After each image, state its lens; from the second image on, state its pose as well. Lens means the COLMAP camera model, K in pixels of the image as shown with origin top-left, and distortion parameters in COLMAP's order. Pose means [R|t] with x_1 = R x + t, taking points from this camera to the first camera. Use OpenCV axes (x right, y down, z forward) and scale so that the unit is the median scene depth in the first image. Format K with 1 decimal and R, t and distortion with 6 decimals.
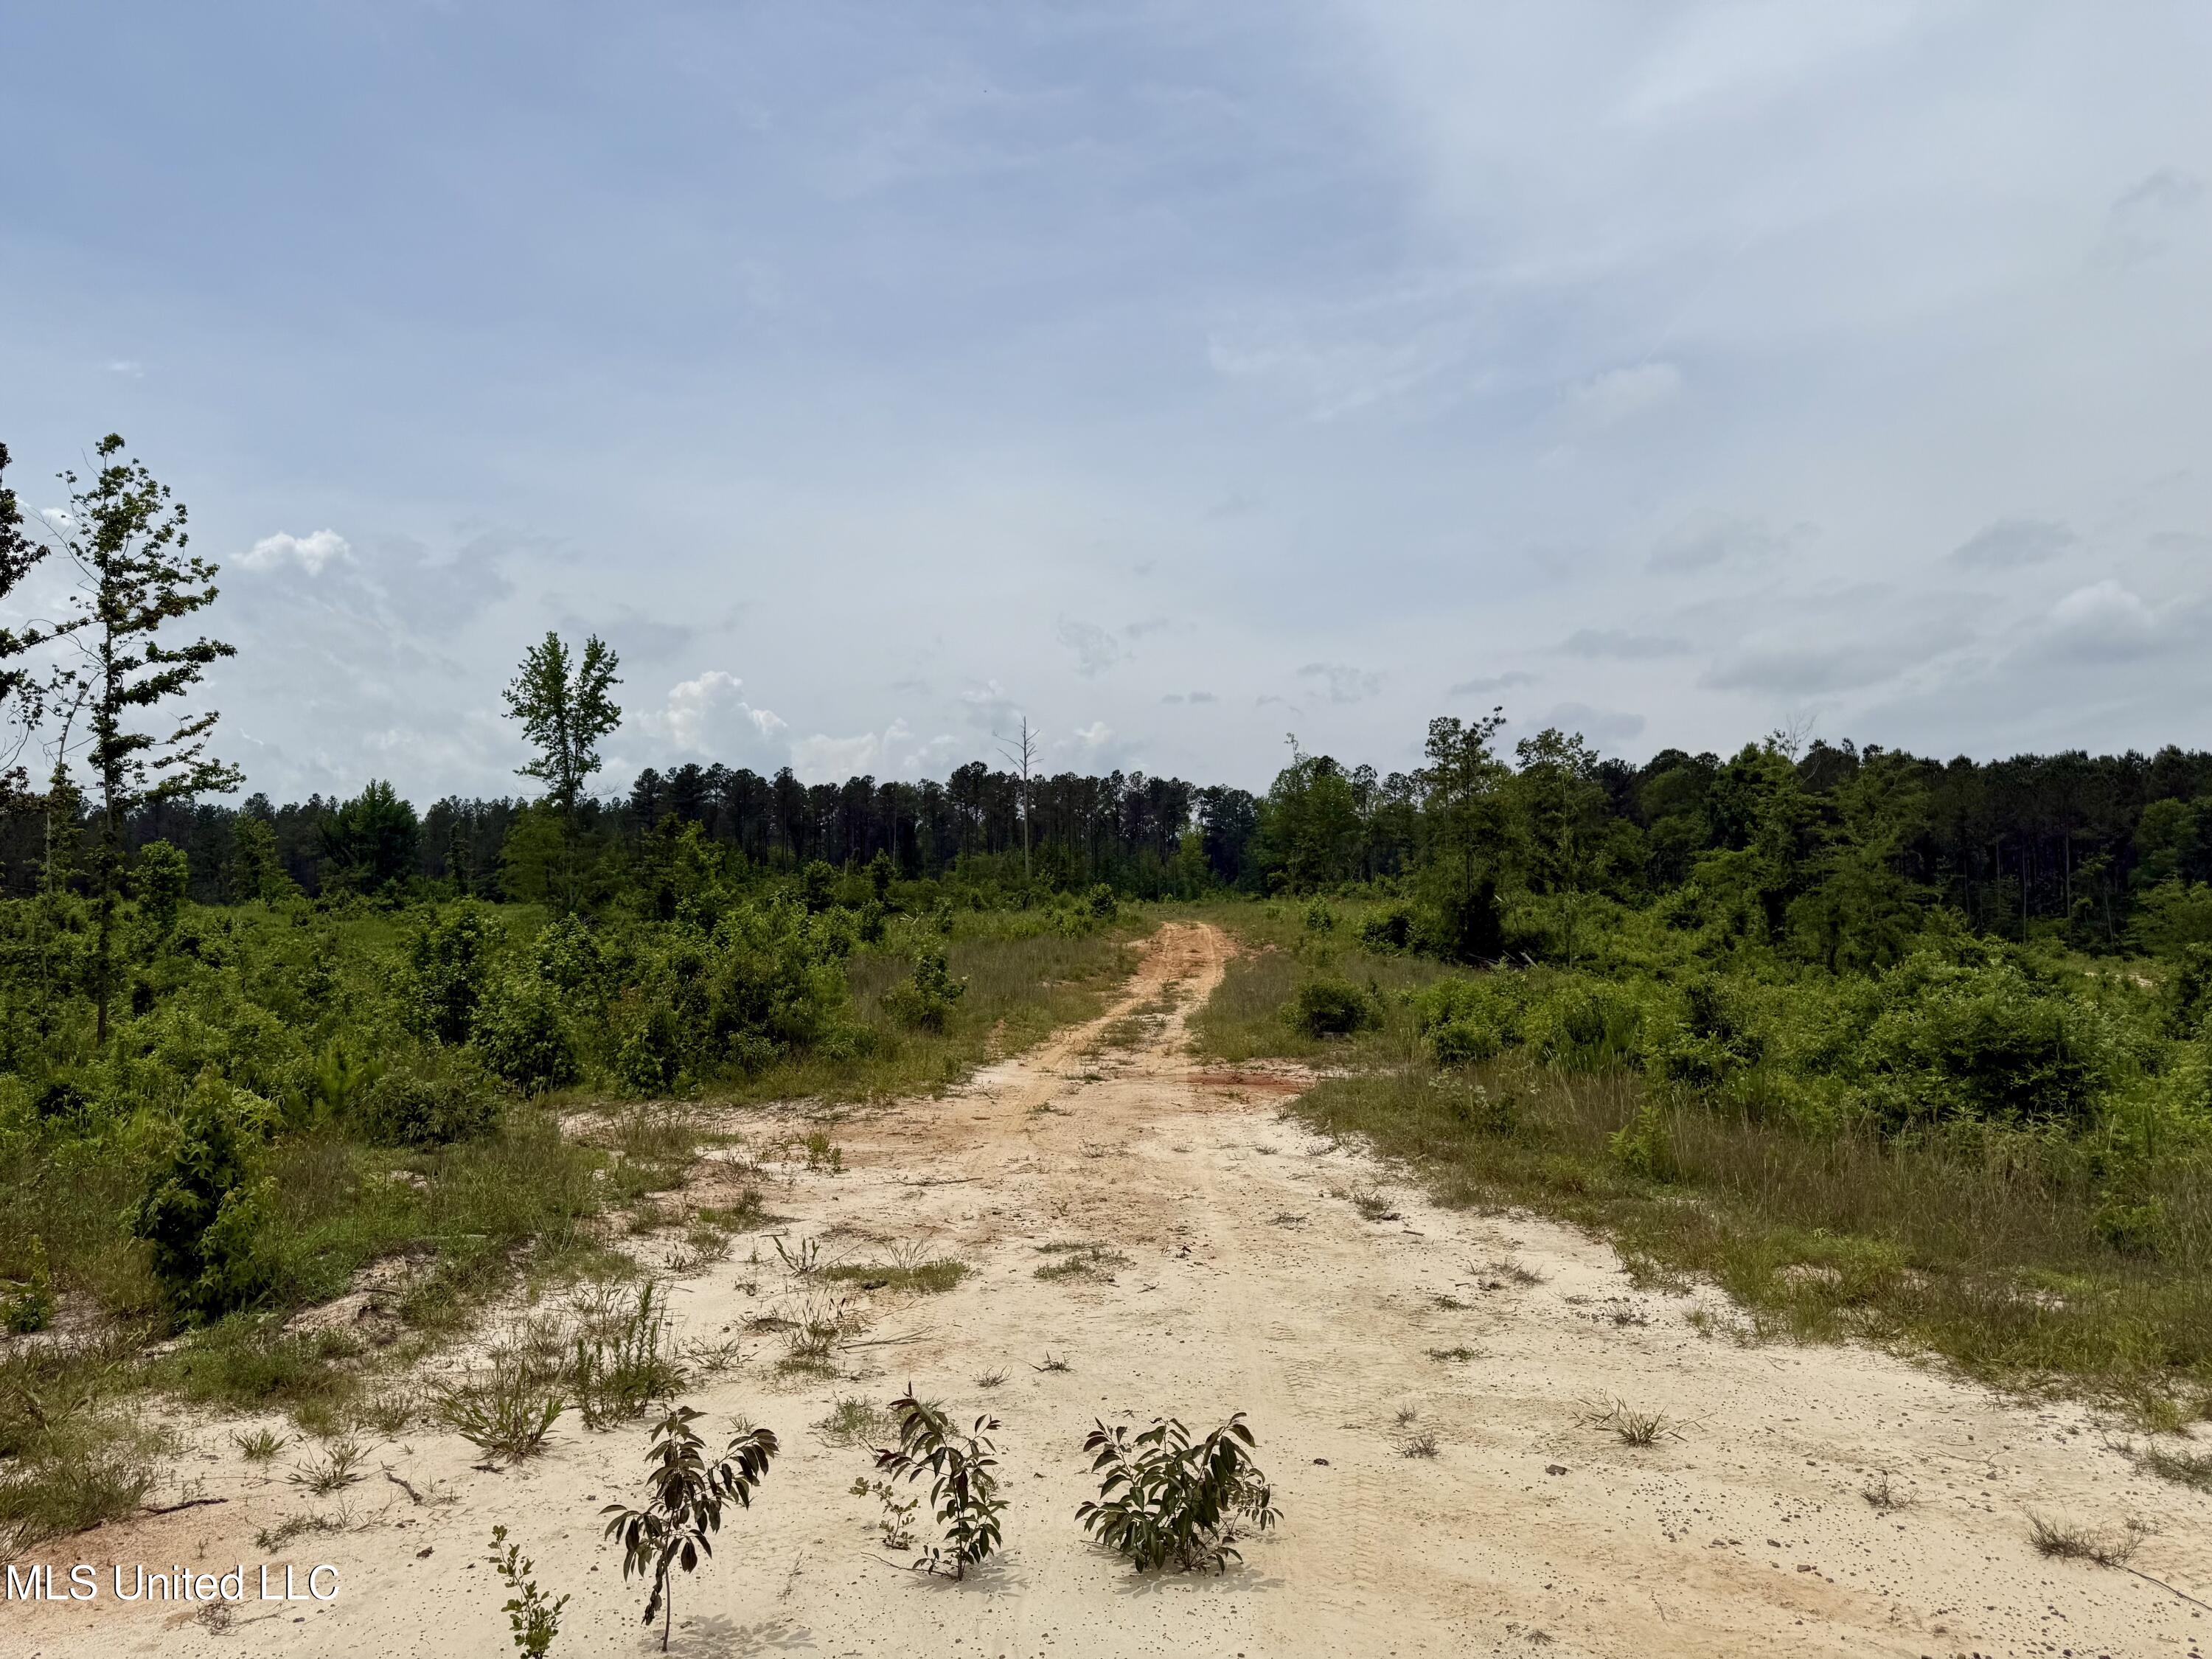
lens RADIAL K [[1485.8, 0, 1115.7], [0, 1485.8, 834.2], [0, 0, 1]] dist [-0.005383, -0.010822]
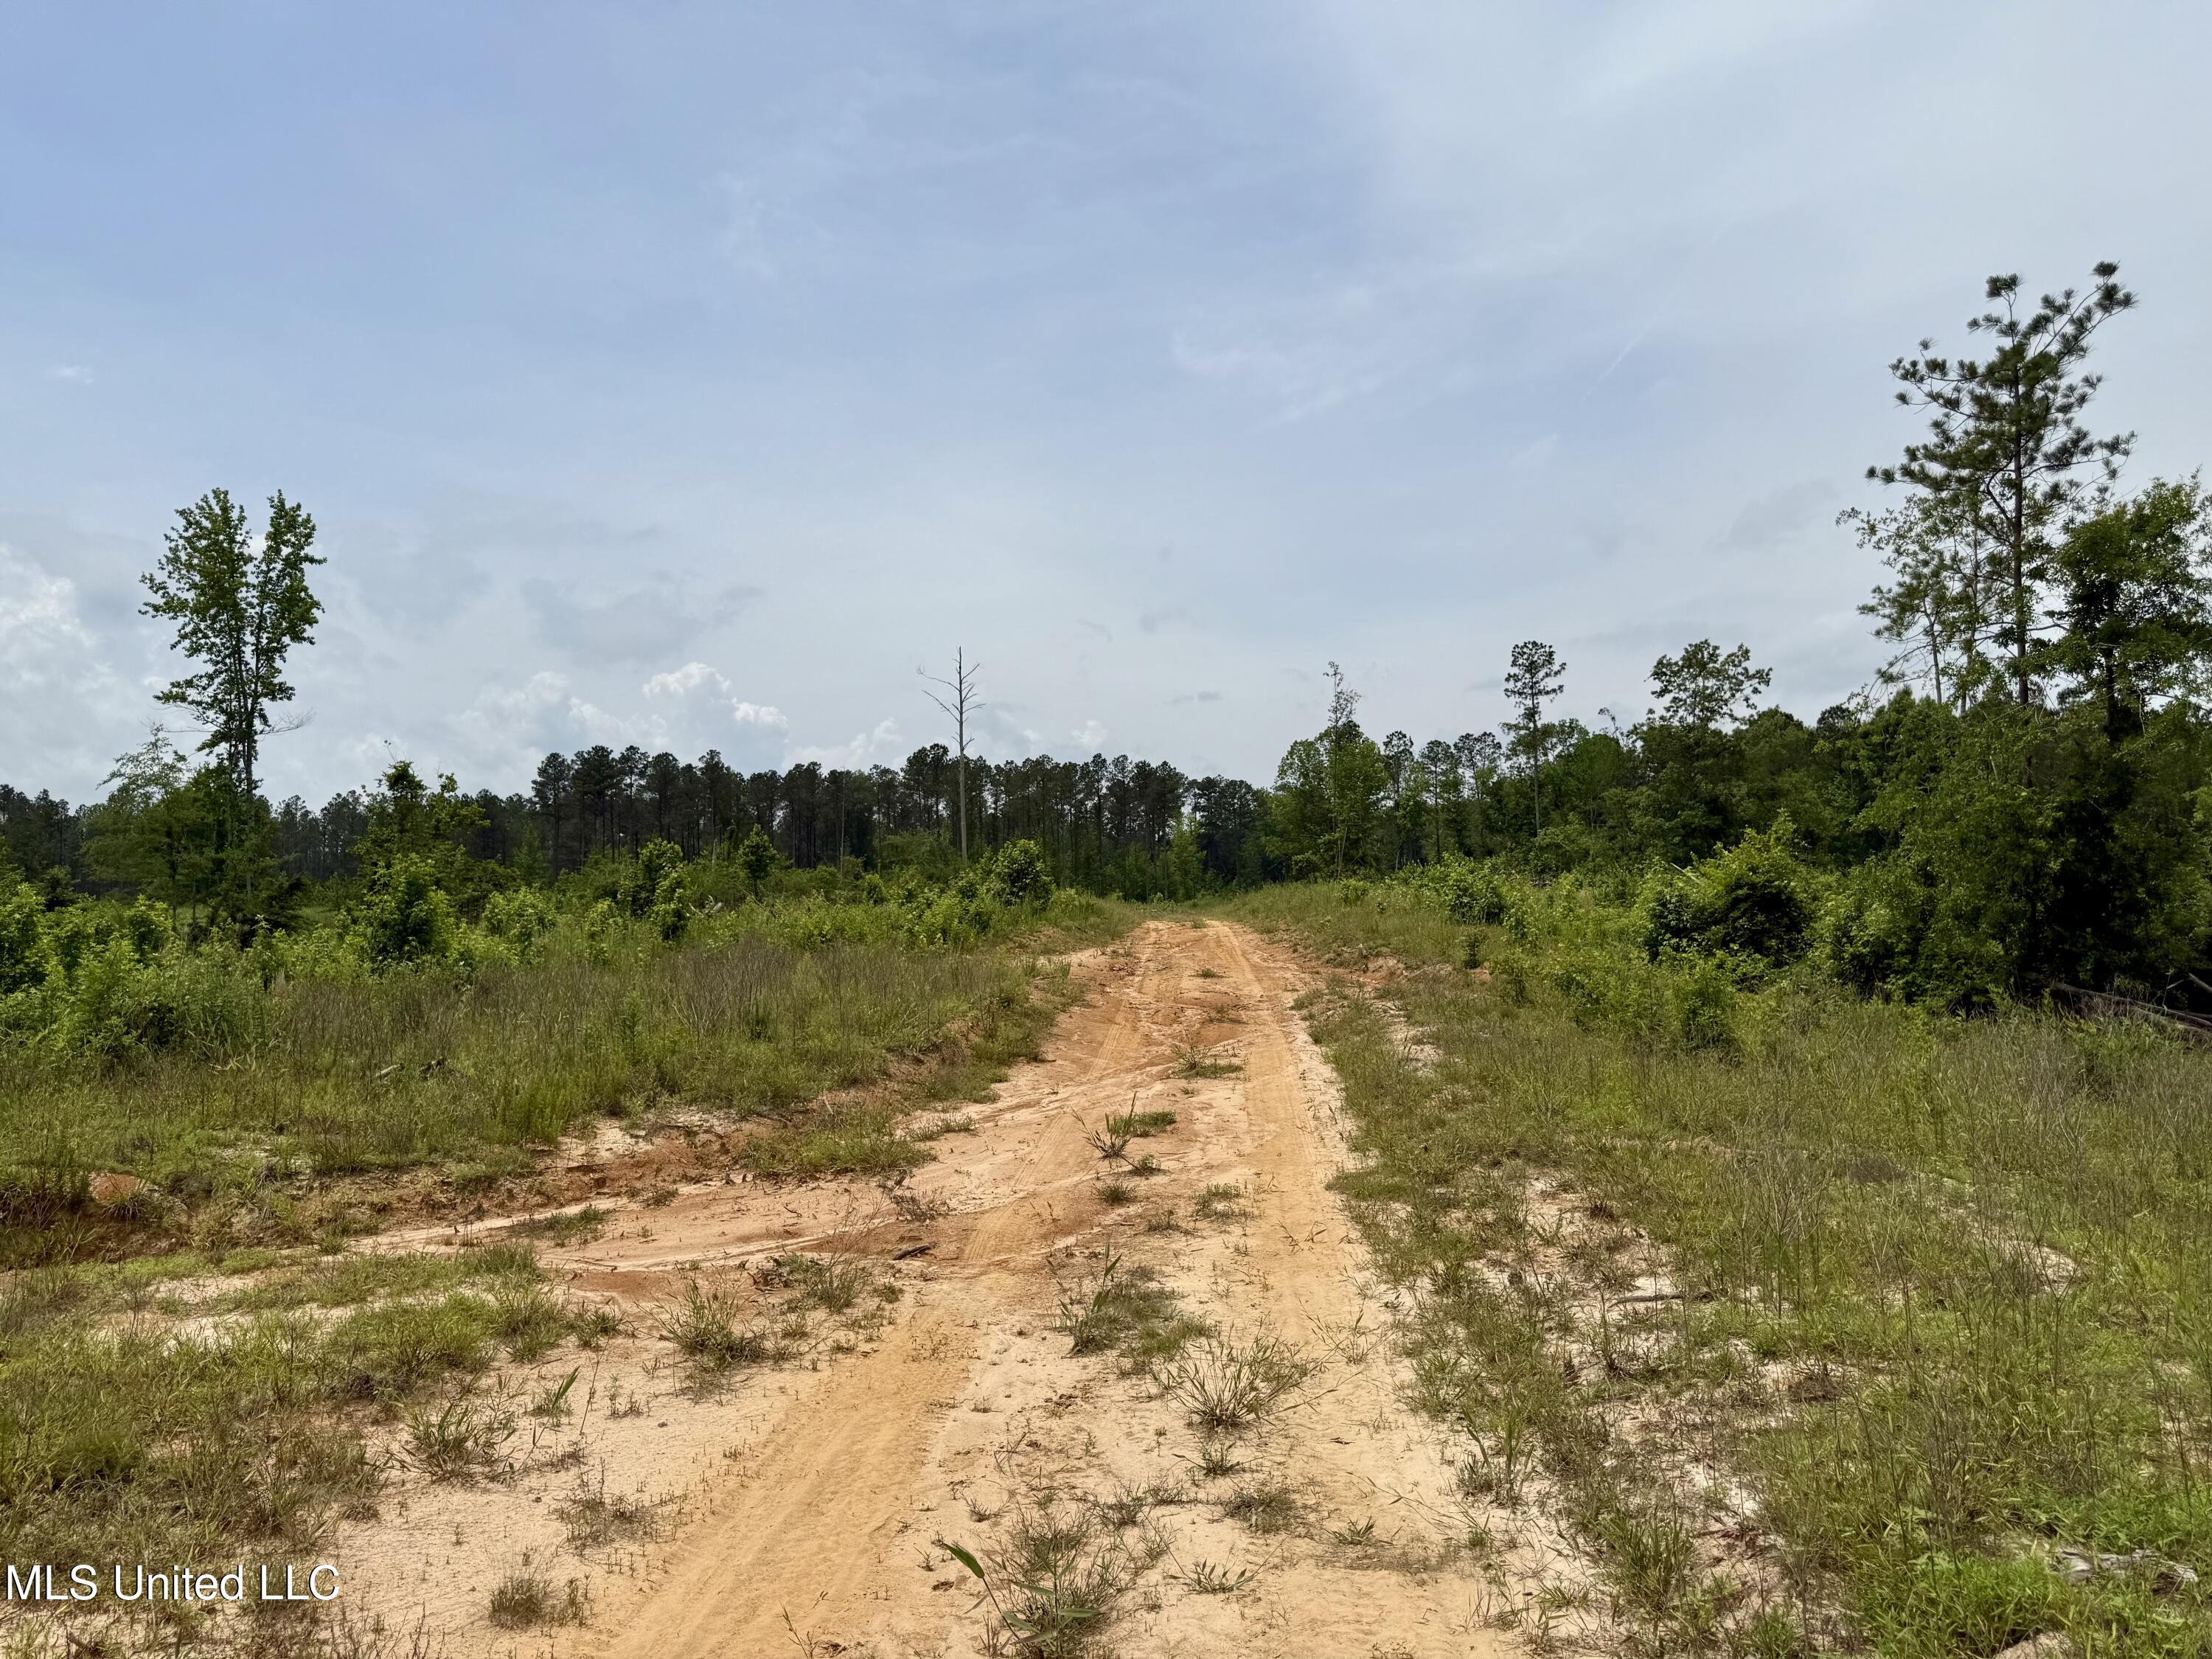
lens RADIAL K [[1485.8, 0, 1105.5], [0, 1485.8, 829.2], [0, 0, 1]] dist [-0.005383, -0.010822]
pose [[0.999980, -0.006344, -0.000705, 0.005883], [0.006337, 0.999940, -0.008895, 0.009982], [0.000761, 0.008890, 0.999960, 0.141389]]
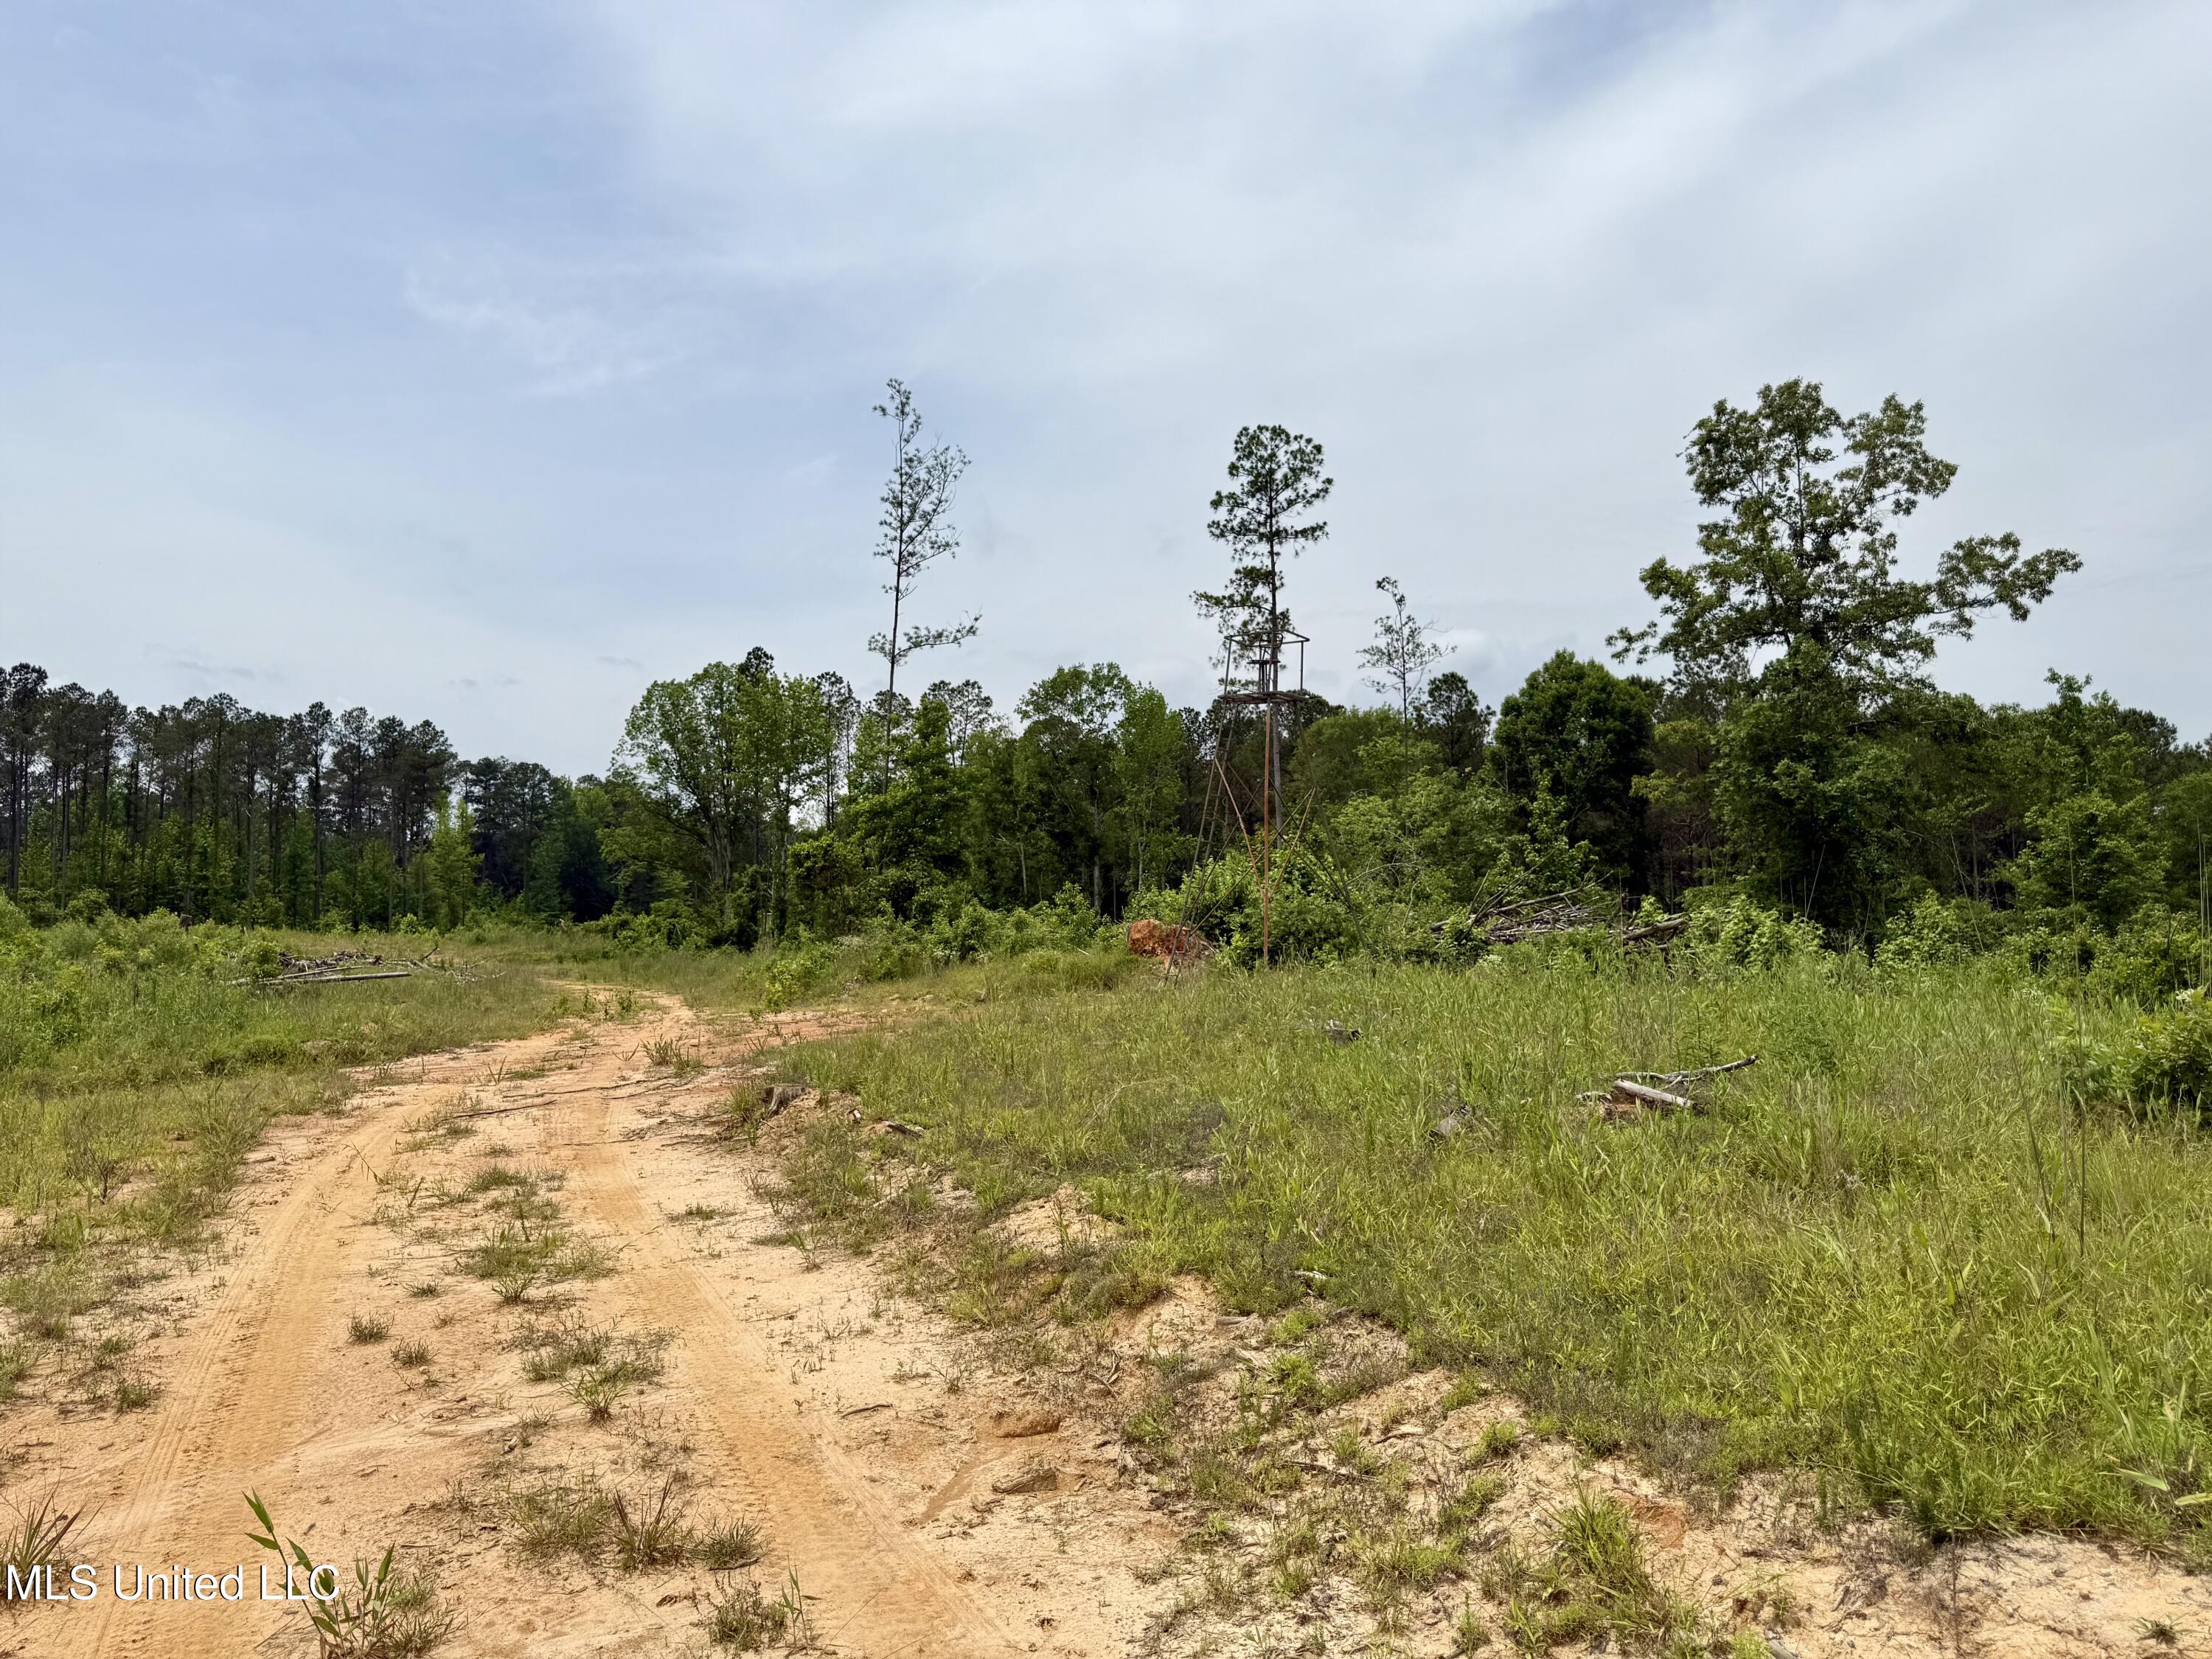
lens RADIAL K [[1485.8, 0, 1108.2], [0, 1485.8, 829.3], [0, 0, 1]] dist [-0.005383, -0.010822]
pose [[0.889129, 0.034185, 0.456379, 0.013823], [-0.025165, 0.999350, -0.025828, 0.015200], [-0.456965, 0.011480, 0.889411, 0.376964]]
